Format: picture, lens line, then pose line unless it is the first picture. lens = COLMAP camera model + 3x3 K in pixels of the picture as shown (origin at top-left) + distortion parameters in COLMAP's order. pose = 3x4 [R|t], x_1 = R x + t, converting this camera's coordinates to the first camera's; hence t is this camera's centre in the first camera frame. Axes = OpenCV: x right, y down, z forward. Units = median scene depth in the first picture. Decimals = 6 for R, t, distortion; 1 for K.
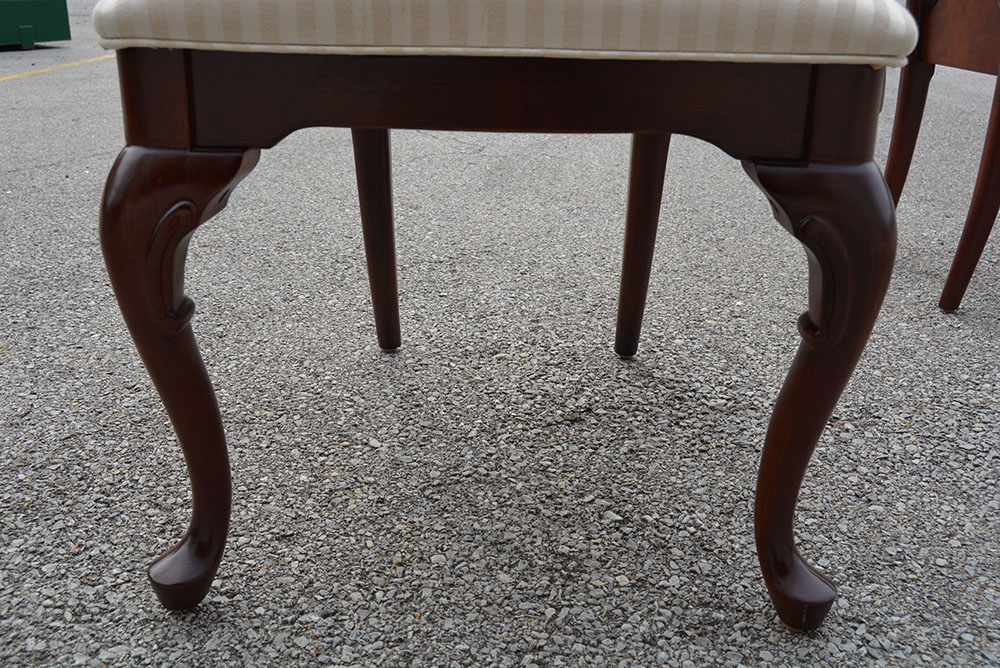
lens RADIAL K [[949.4, 0, 502.1], [0, 949.4, 335.0], [0, 0, 1]] dist [-0.078841, 0.000000]
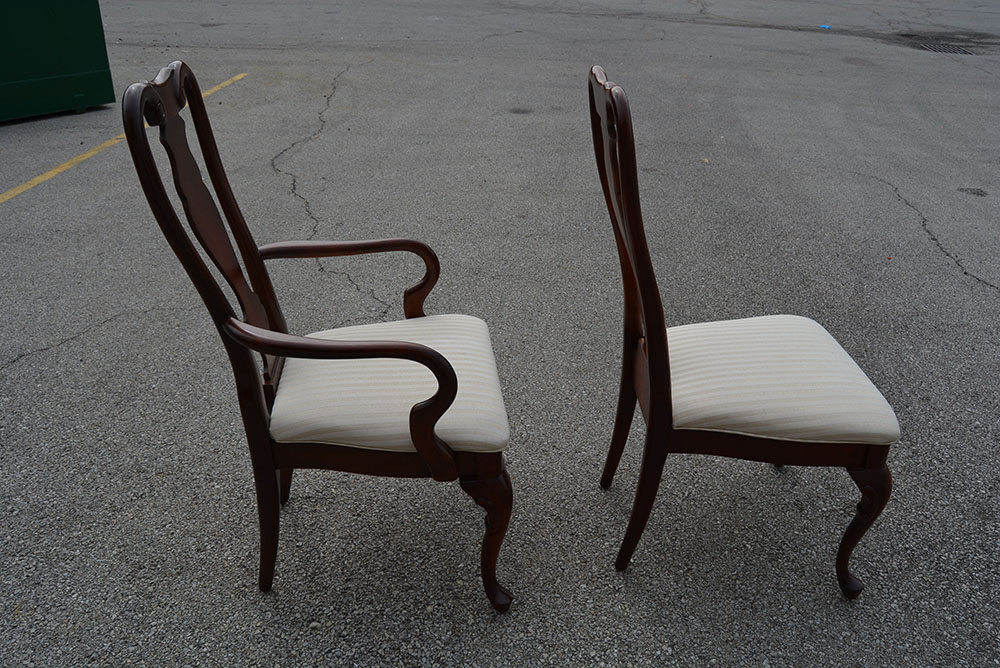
lens RADIAL K [[779.0, 0, 493.8], [0, 779.0, 341.0], [0, 0, 1]] dist [-0.090471, 0.027767]
pose [[0.999879, 0.014513, -0.005681, 0.350465], [-0.013795, 0.993747, 0.110800, -0.699847], [0.007254, -0.110708, 0.993826, -0.297336]]
